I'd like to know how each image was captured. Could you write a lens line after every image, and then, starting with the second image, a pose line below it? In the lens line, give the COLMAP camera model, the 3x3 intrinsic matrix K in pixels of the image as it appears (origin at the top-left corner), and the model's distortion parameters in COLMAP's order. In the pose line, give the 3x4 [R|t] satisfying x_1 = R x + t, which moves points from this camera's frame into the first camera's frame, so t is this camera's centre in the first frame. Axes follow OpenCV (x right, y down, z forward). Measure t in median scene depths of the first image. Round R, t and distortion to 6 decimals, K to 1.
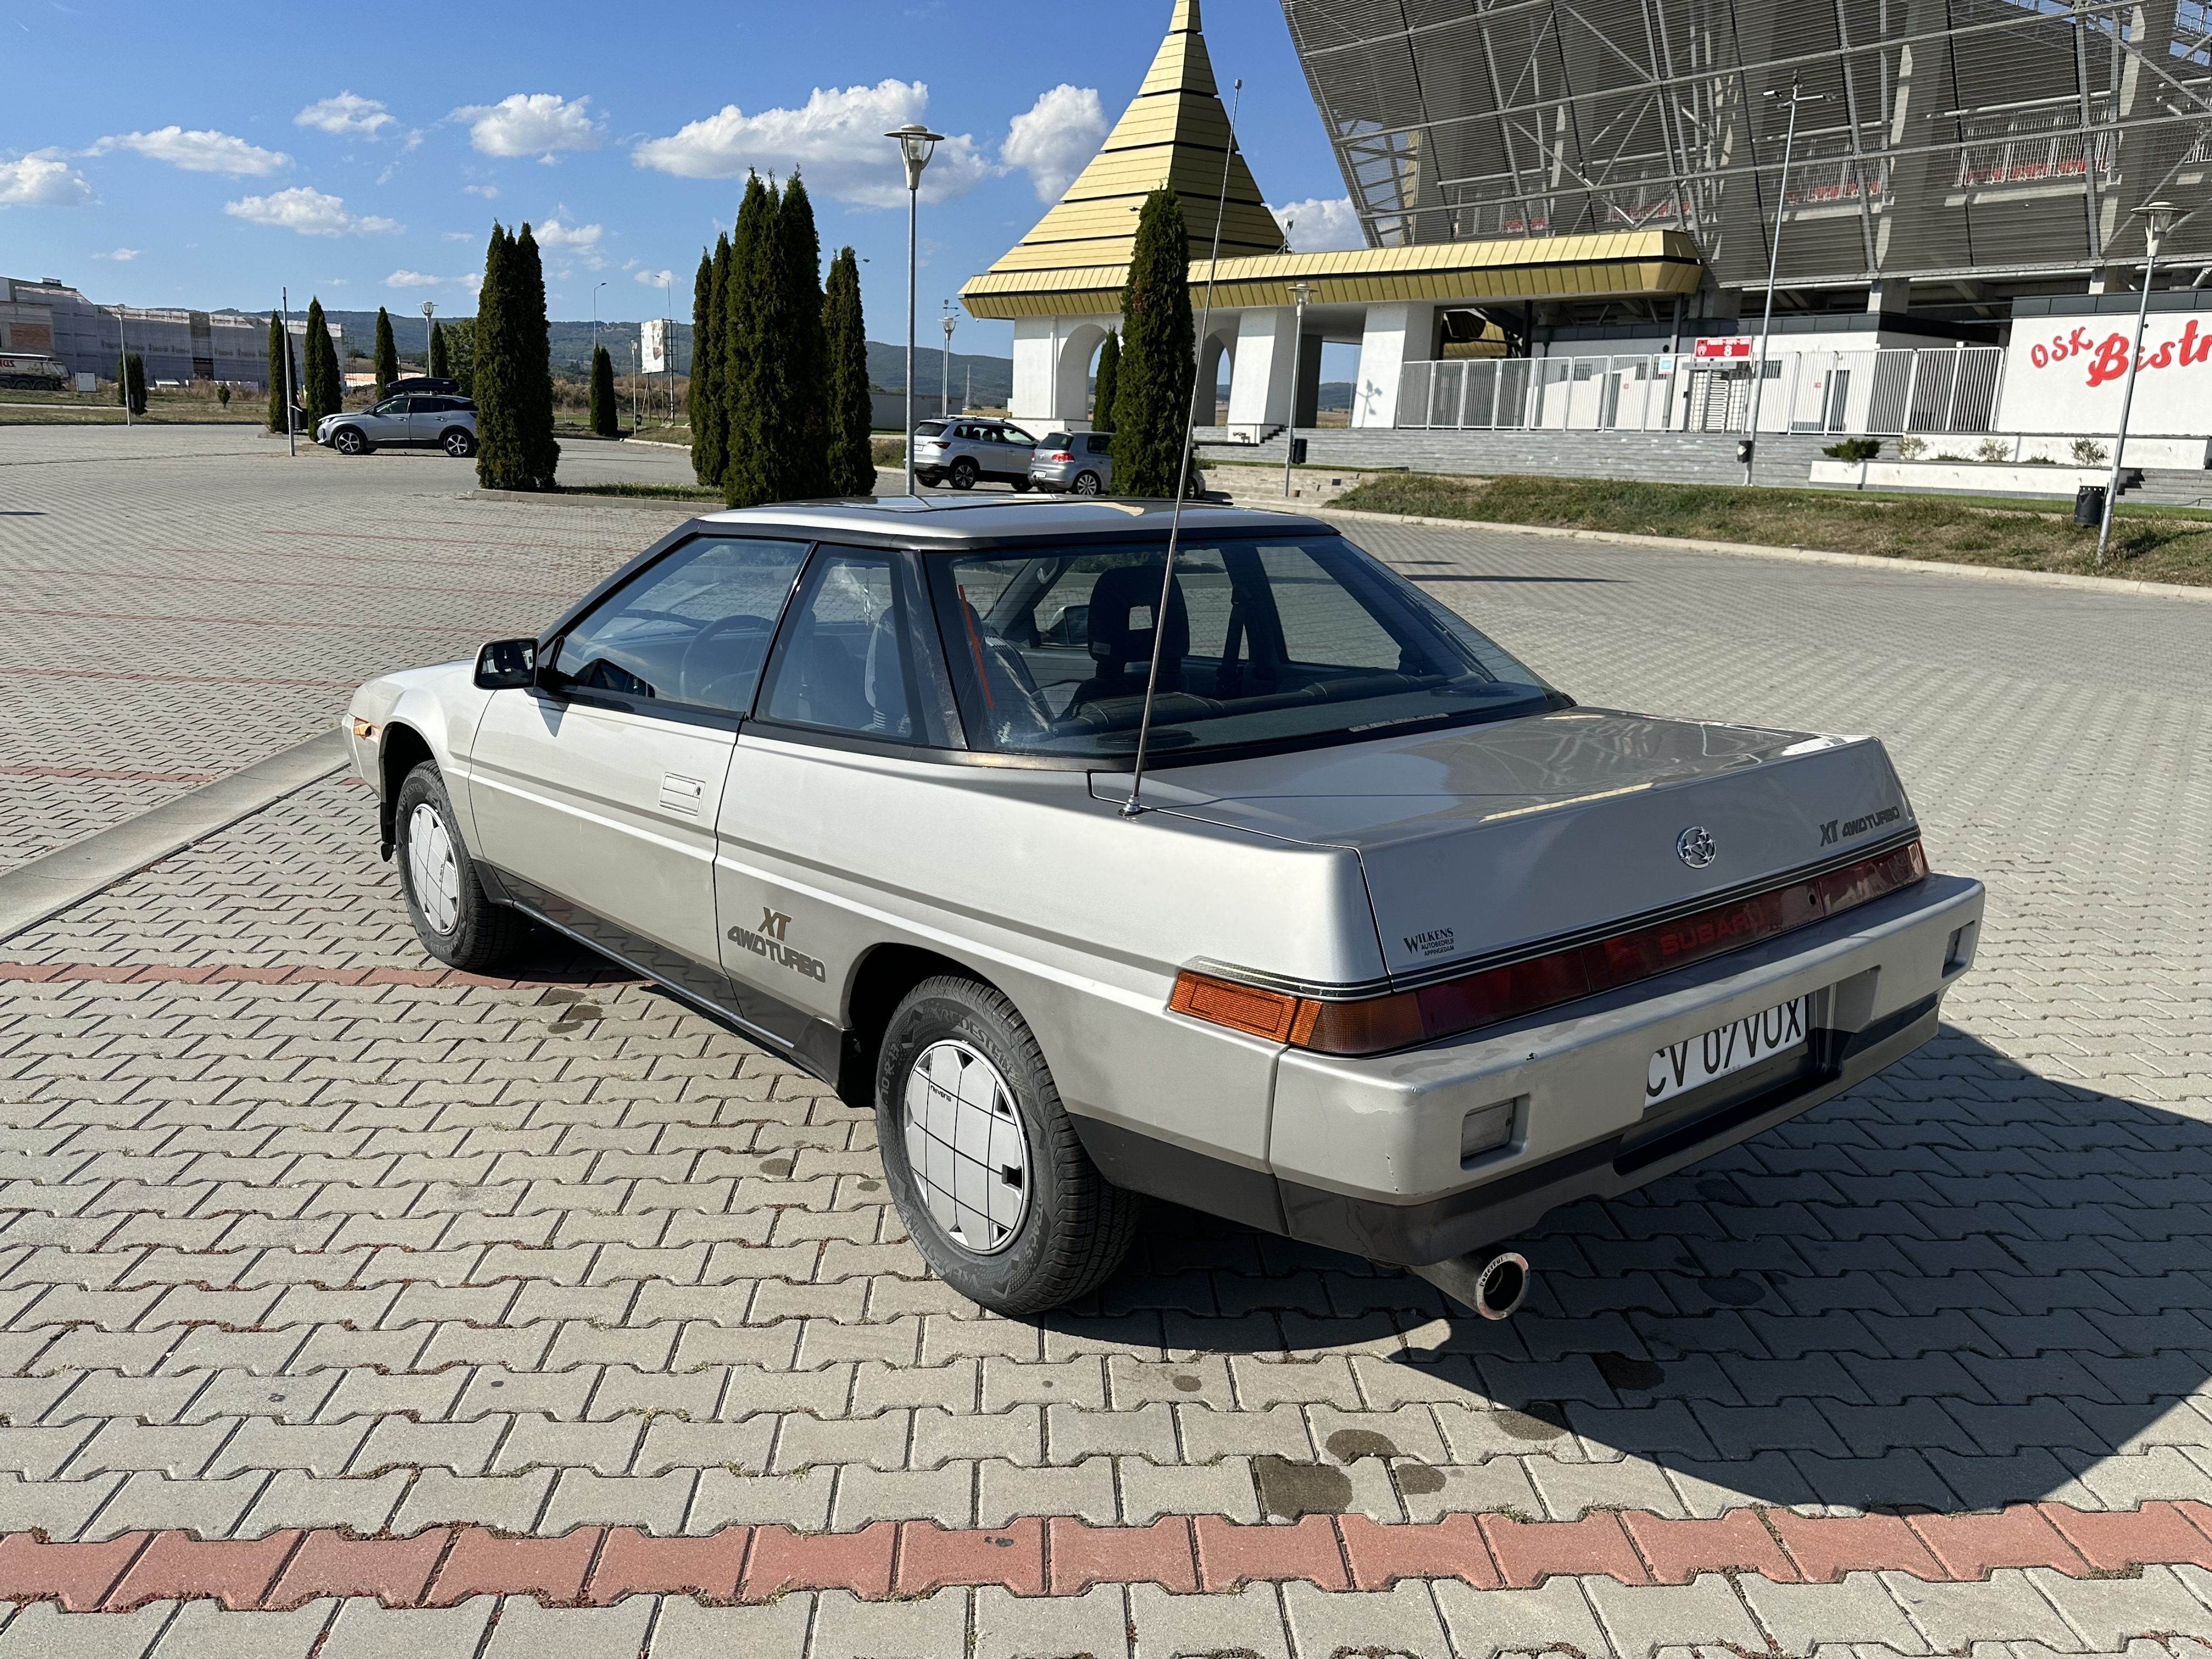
lens RADIAL K [[1641.8, 0, 1106.0], [0, 1641.8, 829.5], [0, 0, 1]] dist [0.231837, -0.459599]
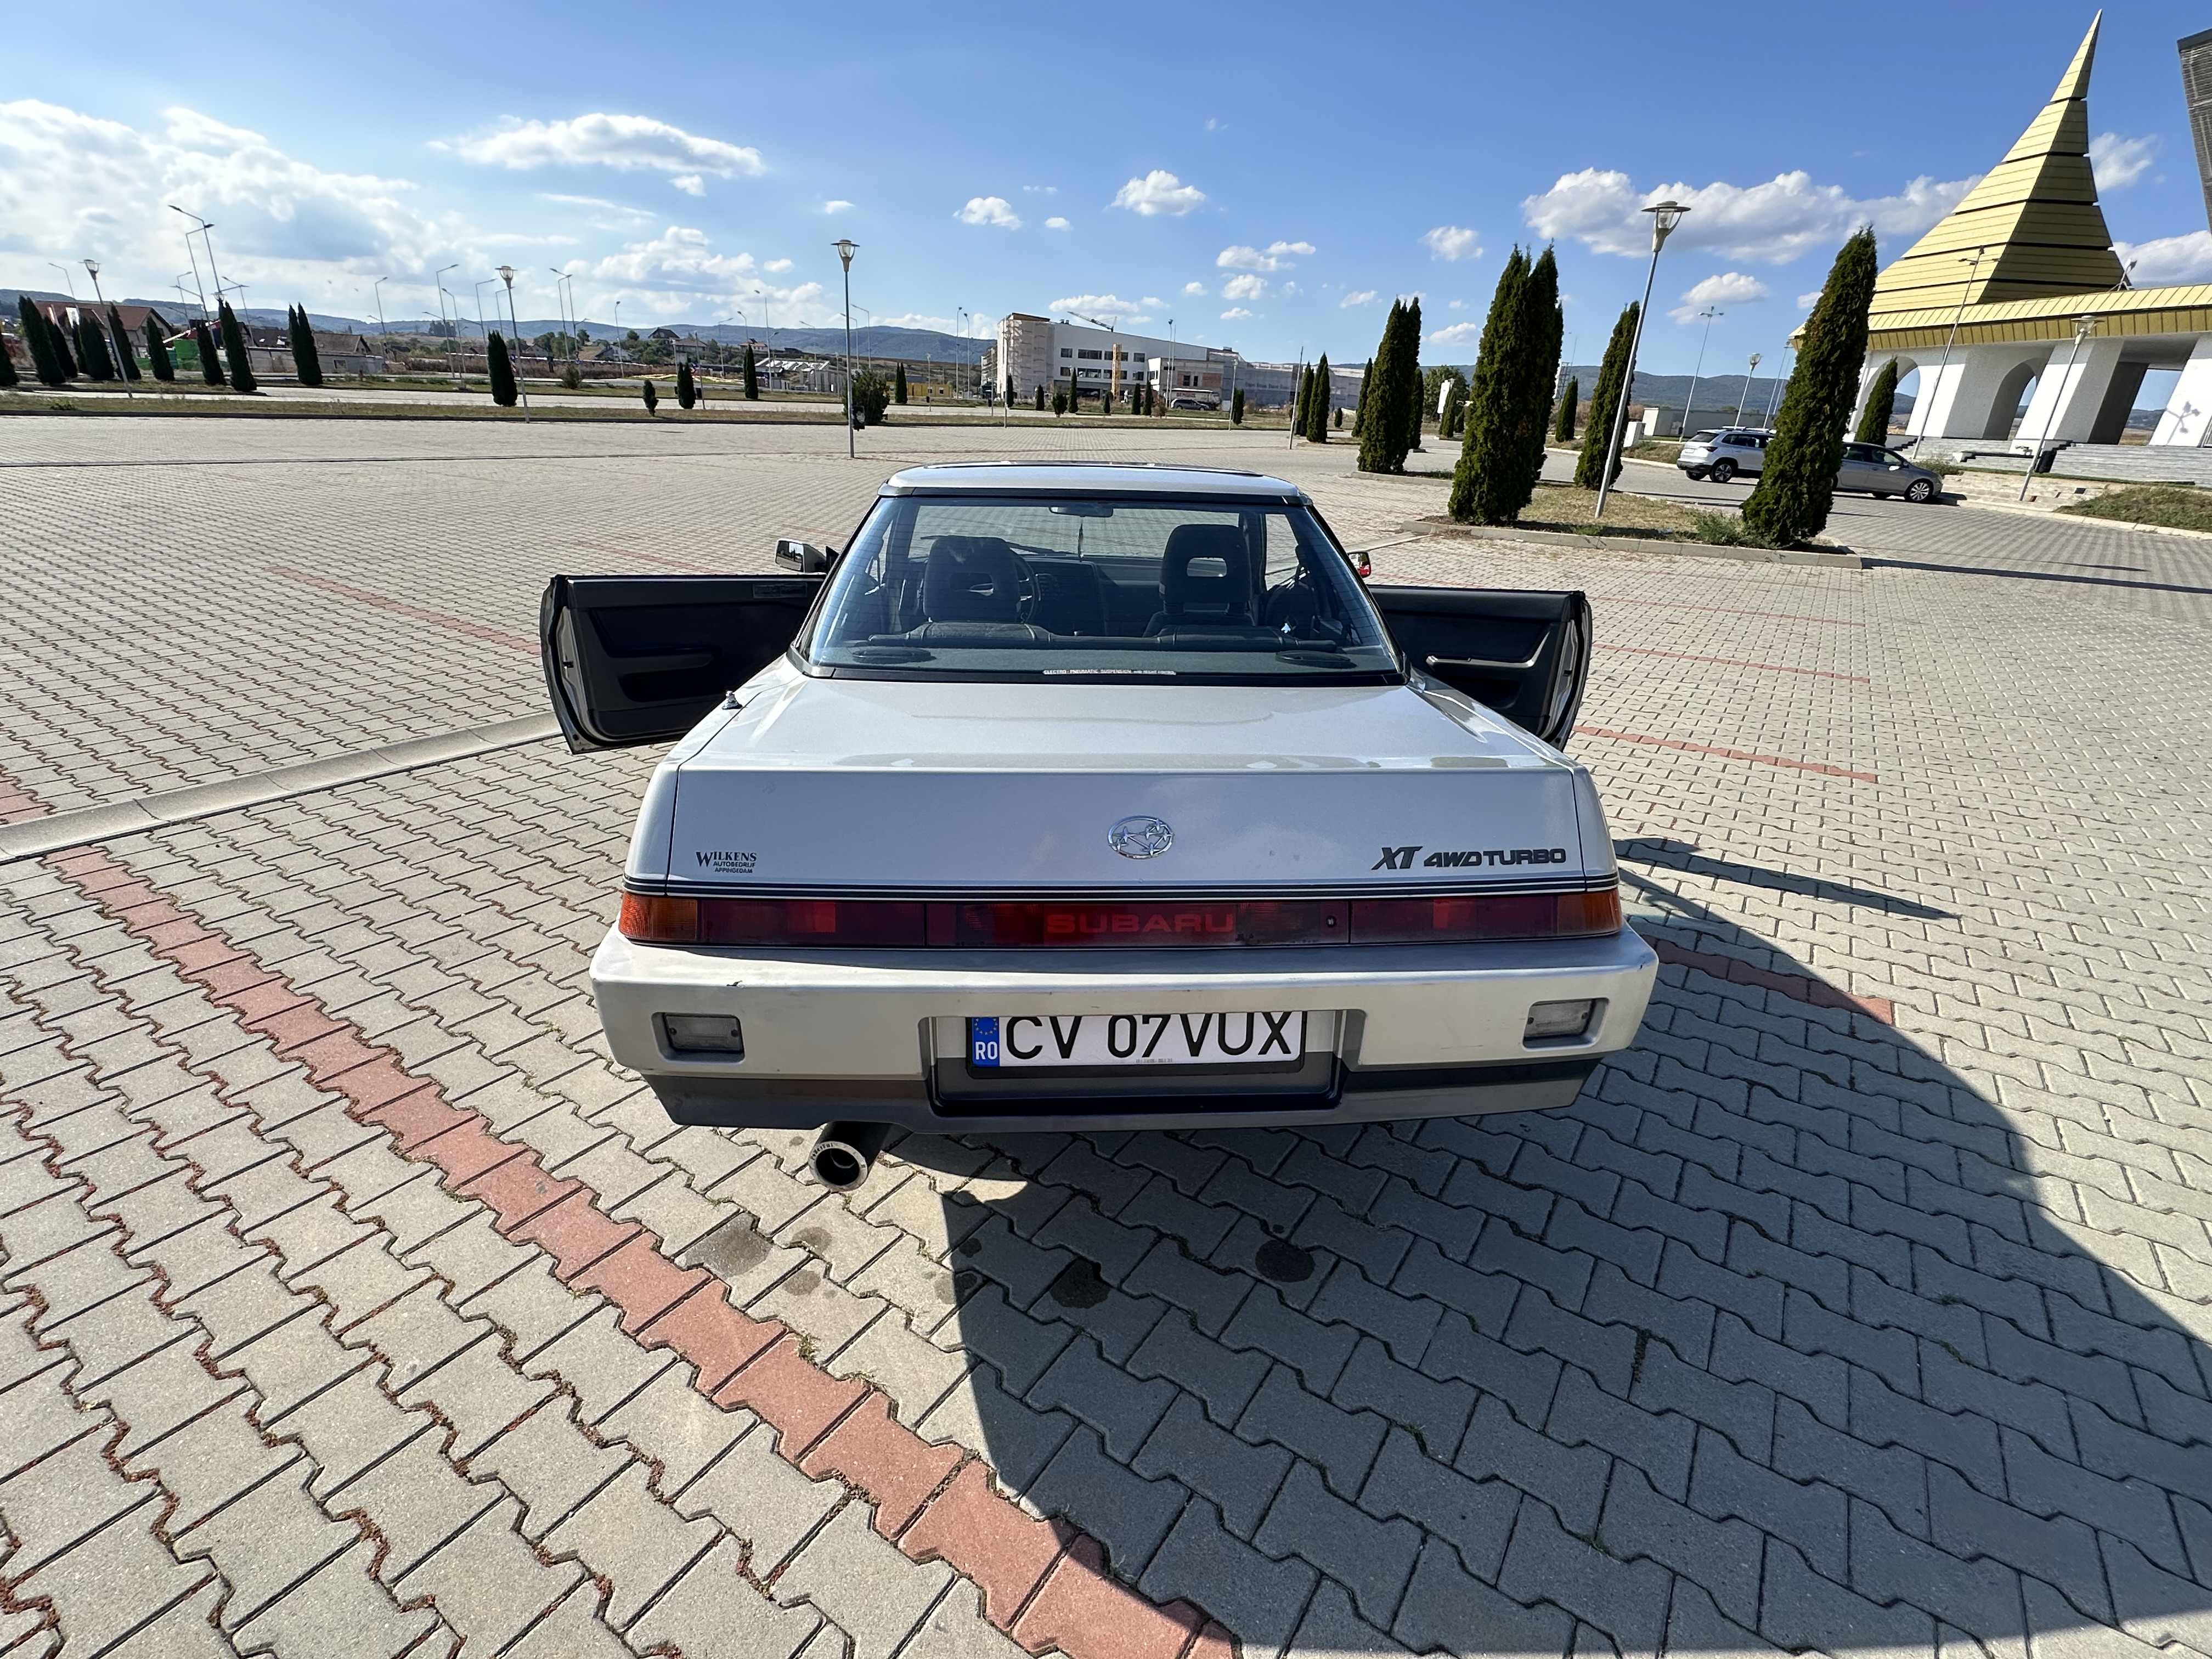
lens RADIAL K [[1026.7, 0, 1122.1], [0, 1026.7, 817.9], [0, 0, 1]] dist [-0.014223, 0.007833]
pose [[0.807914, 0.220653, -0.546431, 0.059723], [-0.152259, 0.973930, 0.168161, -0.008866], [0.569291, -0.052661, 0.820448, 0.045066]]
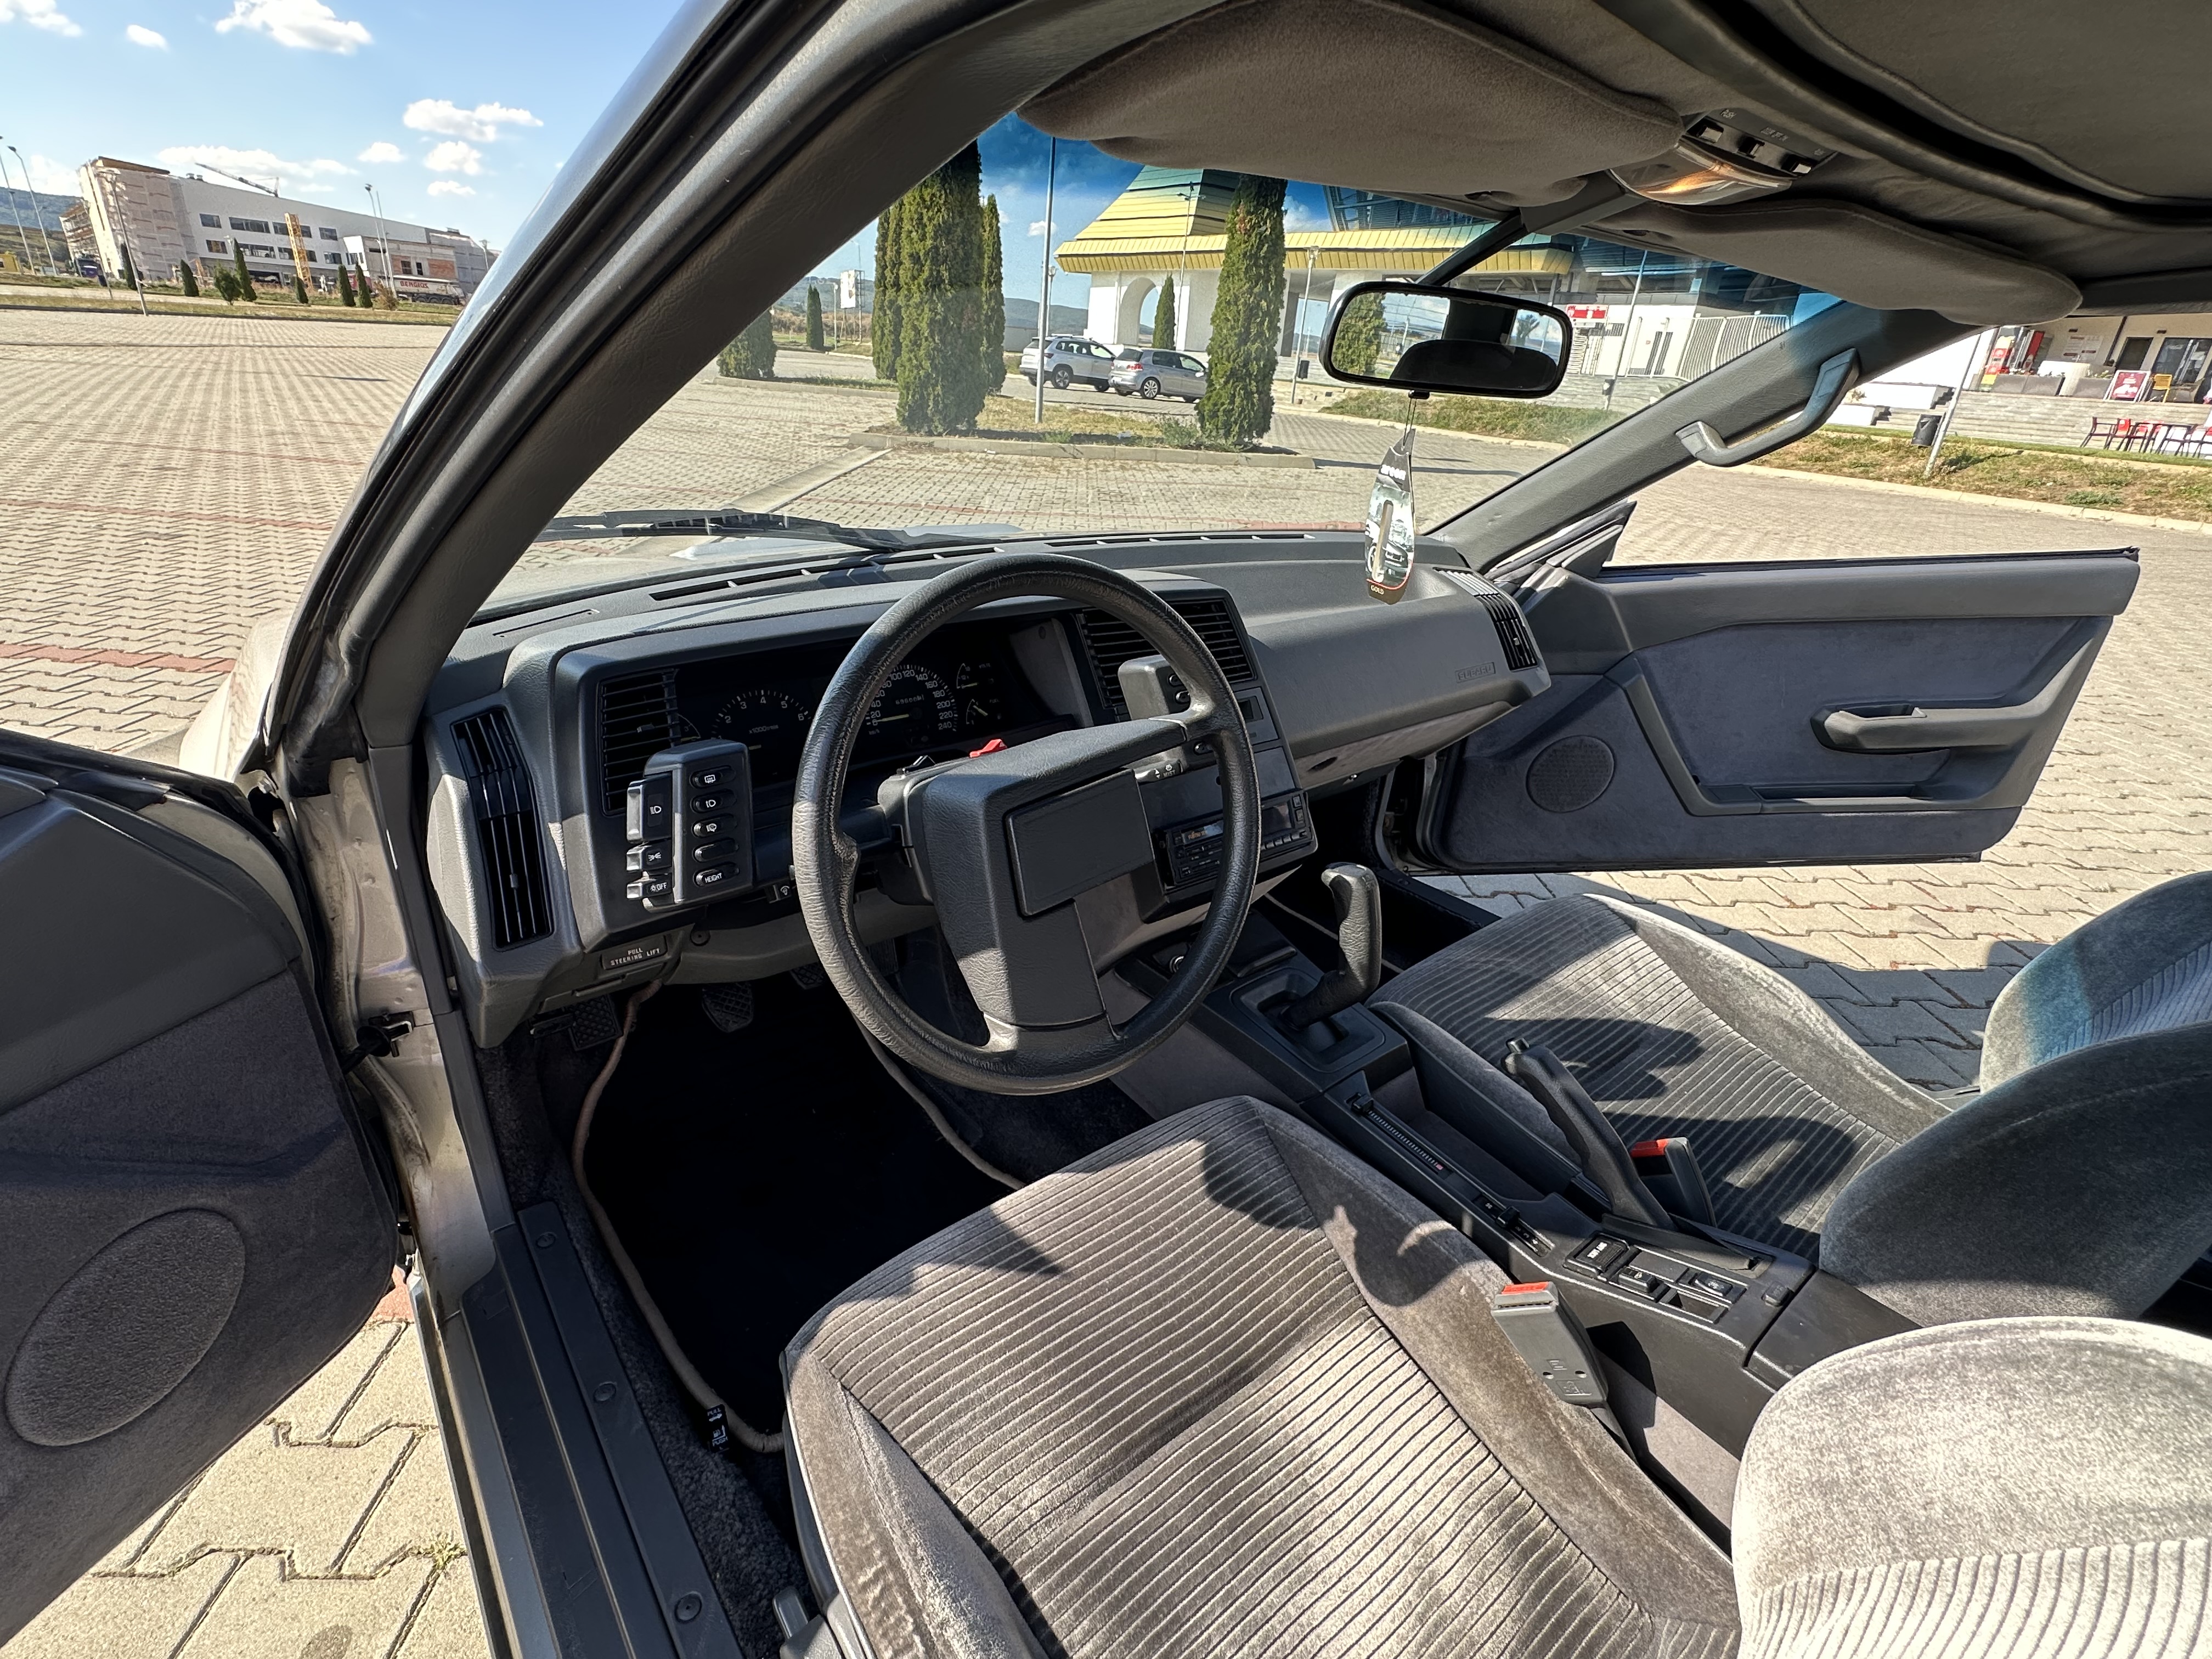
lens RADIAL K [[1062.1, 0, 1096.1], [0, 1062.1, 808.5], [0, 0, 1]] dist [-0.001618, -0.000143]
pose [[0.998464, 0.047475, -0.028565, -0.026795], [-0.042023, 0.984886, 0.168028, -0.015016], [0.036110, -0.166569, 0.985368, 0.107596]]
